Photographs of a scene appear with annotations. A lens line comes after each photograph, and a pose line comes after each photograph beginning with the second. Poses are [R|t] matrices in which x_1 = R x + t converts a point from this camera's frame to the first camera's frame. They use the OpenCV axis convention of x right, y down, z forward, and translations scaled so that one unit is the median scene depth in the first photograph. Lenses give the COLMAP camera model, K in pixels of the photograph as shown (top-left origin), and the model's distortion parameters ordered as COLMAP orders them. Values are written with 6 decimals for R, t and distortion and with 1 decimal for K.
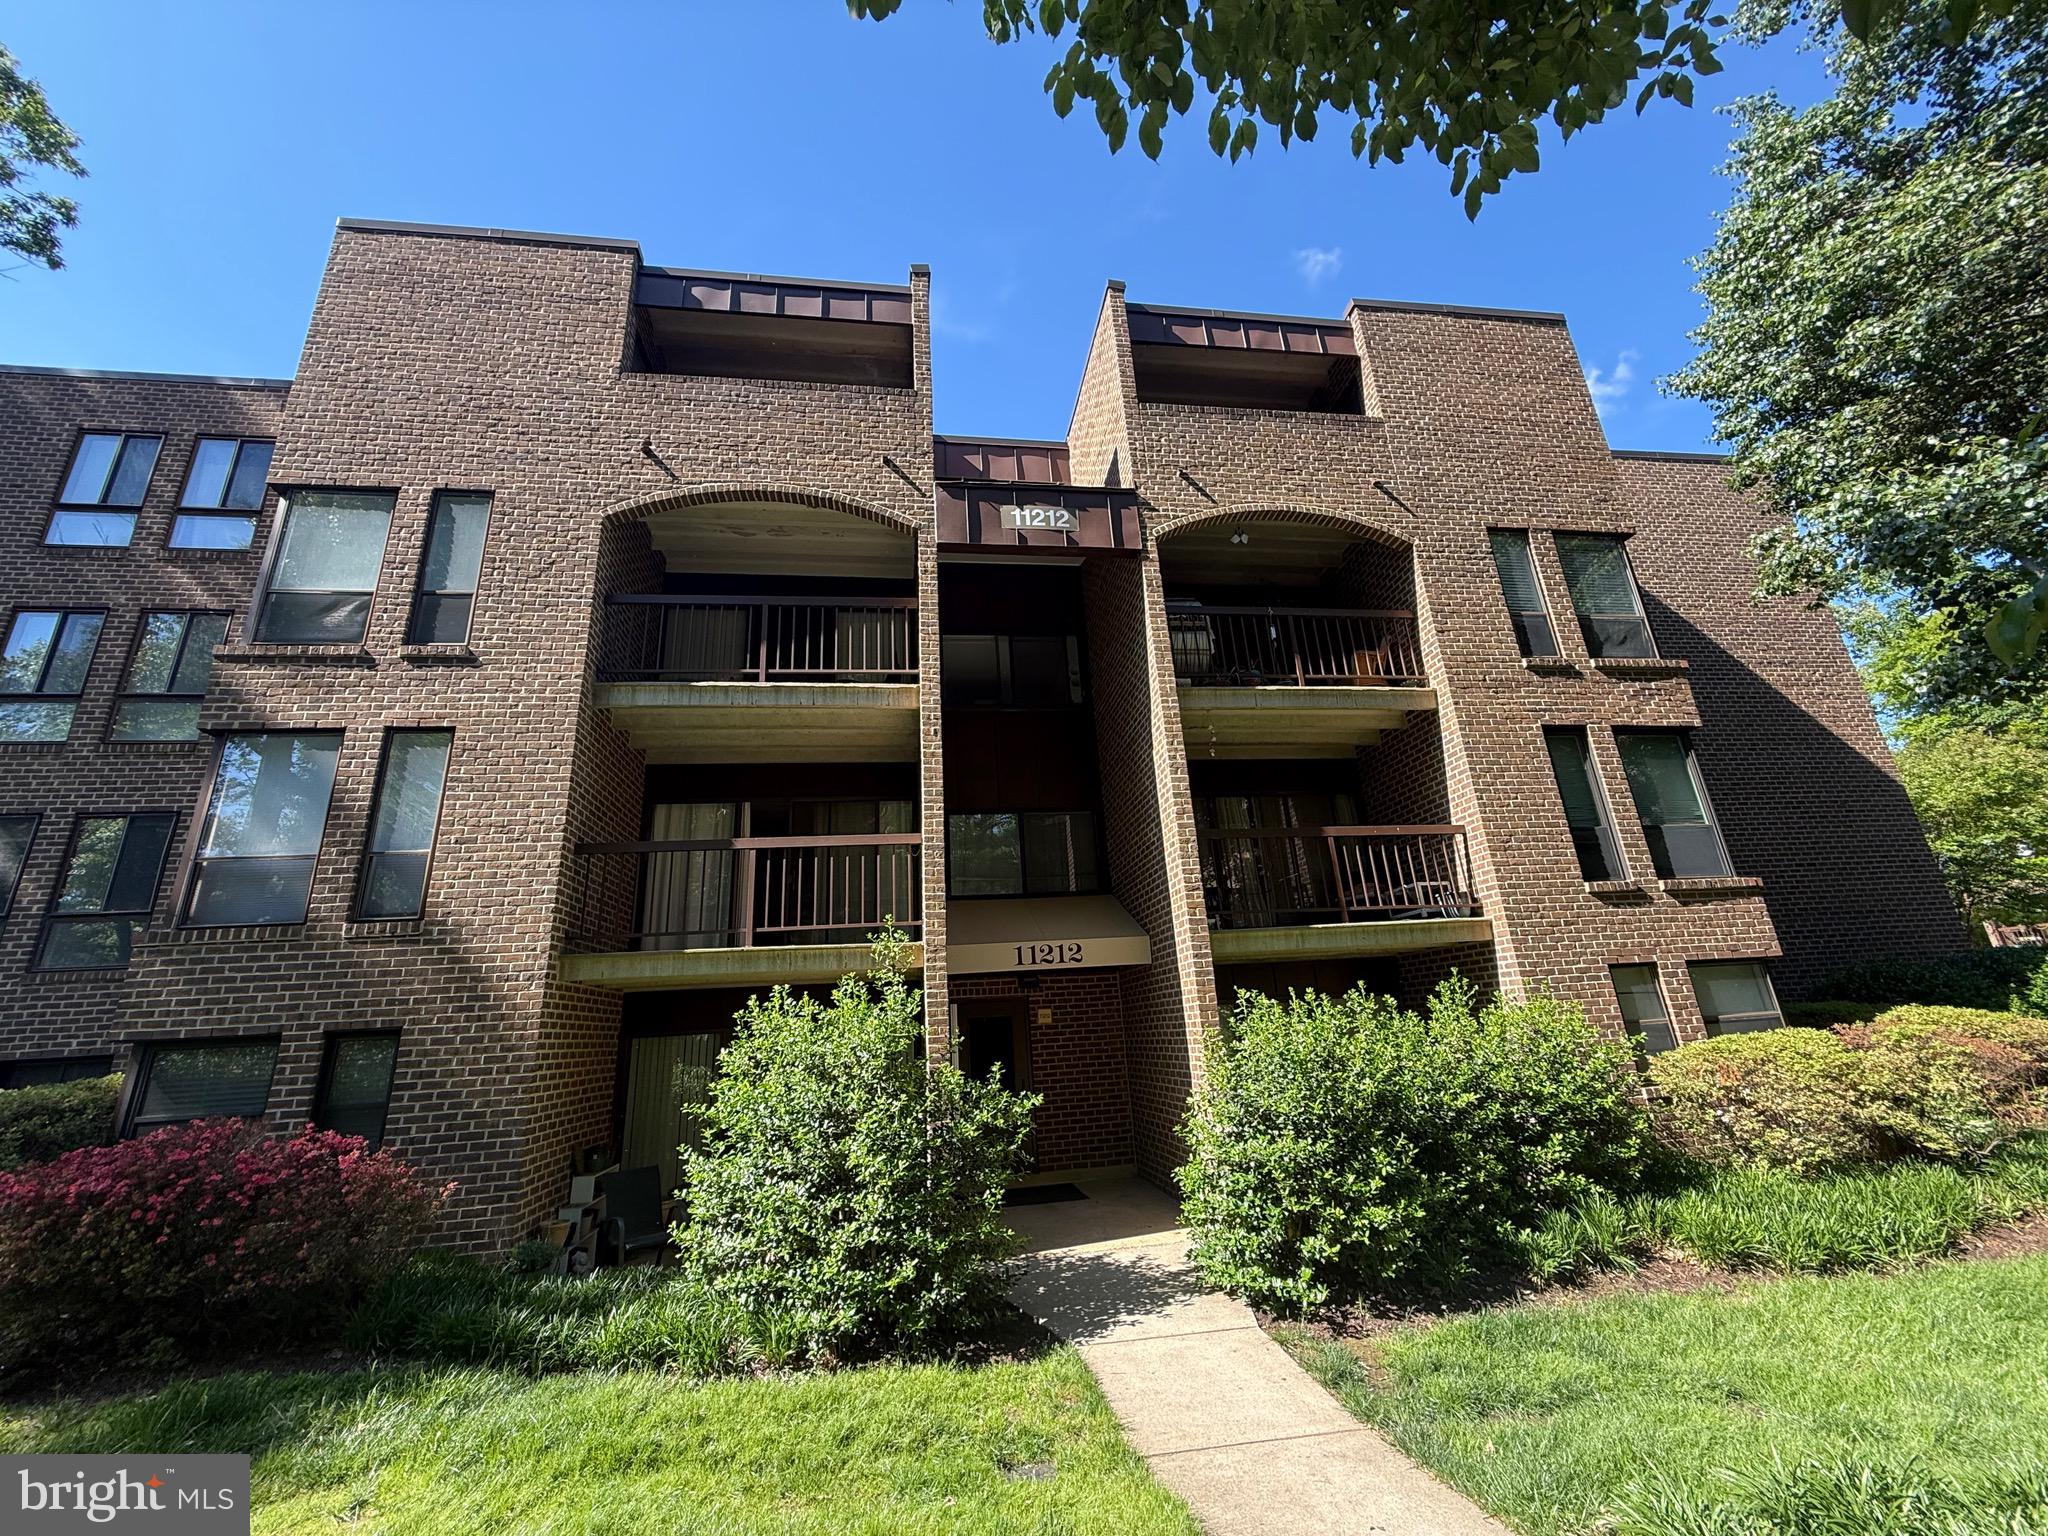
lens RADIAL K [[811.7, 0, 1017.0], [0, 811.7, 764.6], [0, 0, 1]] dist [-0.001034, 0.000668]
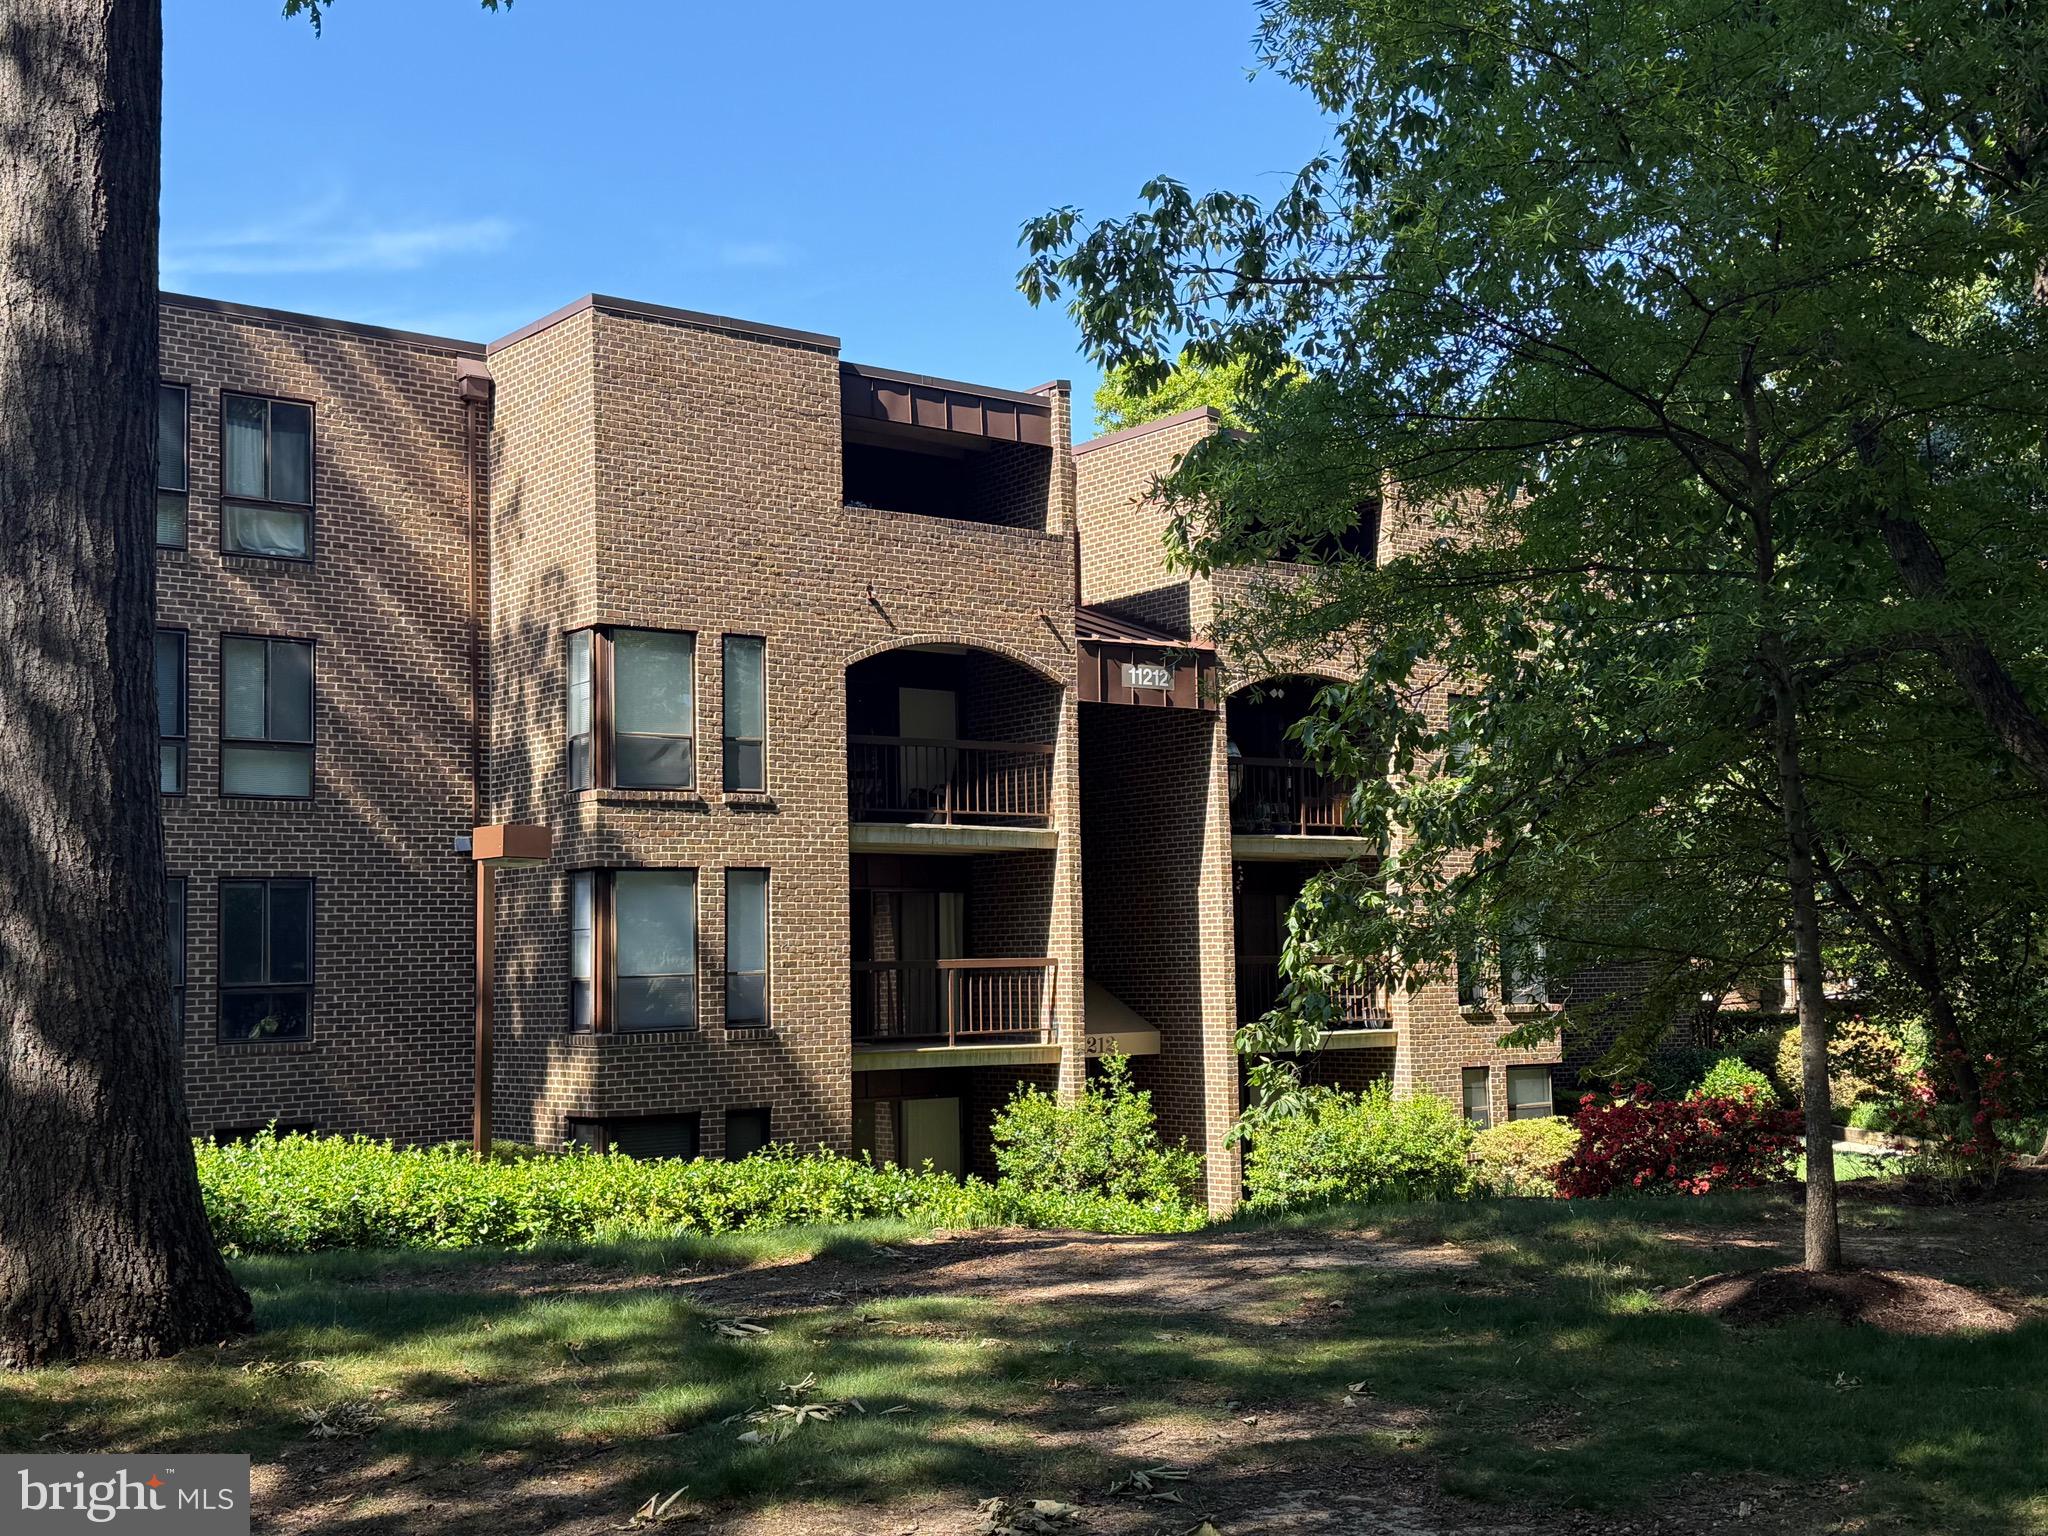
lens RADIAL K [[2403.4, 0, 1024.1], [0, 2403.4, 769.6], [0, 0, 1]] dist [0.131368, 0.000000]
pose [[0.864943, 0.080312, 0.495403, -1.988517], [-0.184233, 0.969008, 0.164568, -0.783214], [-0.466832, -0.233611, 0.852932, -2.032037]]
